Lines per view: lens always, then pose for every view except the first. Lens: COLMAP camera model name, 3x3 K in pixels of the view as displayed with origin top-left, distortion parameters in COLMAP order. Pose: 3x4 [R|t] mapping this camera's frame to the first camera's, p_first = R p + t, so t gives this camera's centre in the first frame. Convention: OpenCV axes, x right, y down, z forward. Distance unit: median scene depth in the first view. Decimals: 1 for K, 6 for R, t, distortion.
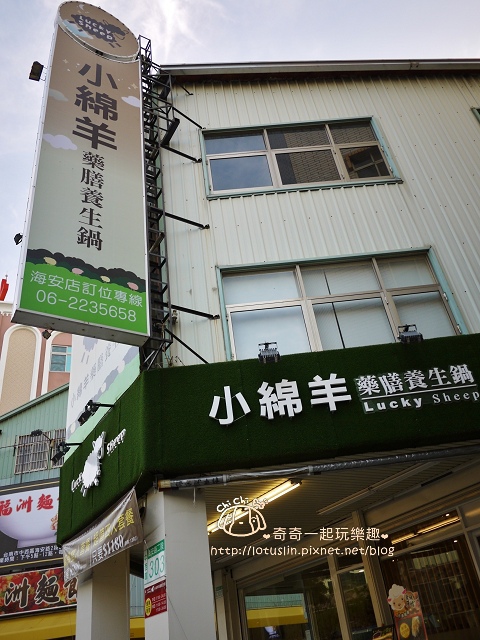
lens RADIAL K [[525.9, 0, 240.0], [0, 525.9, 320.0], [0, 0, 1]] dist [-0.039282, 0.007364]
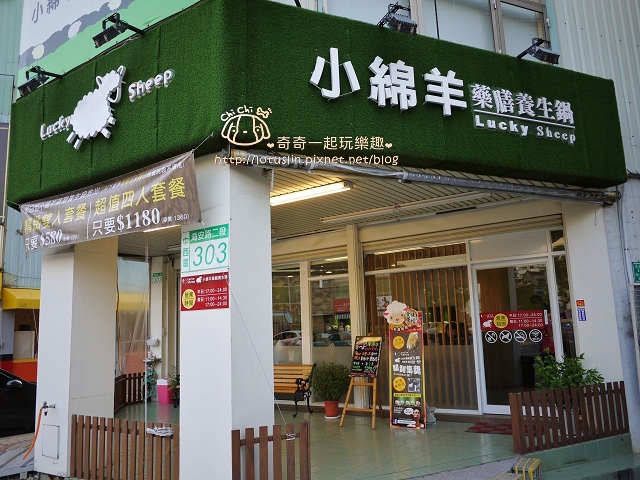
lens RADIAL K [[525.9, 0, 320.0], [0, 525.9, 240.0], [0, 0, 1]] dist [-0.039282, 0.007364]
pose [[0.910436, 0.153782, 0.384002, -0.287326], [-0.289643, 0.899765, 0.326388, 0.134999], [-0.295319, -0.408379, 0.863720, 0.253736]]
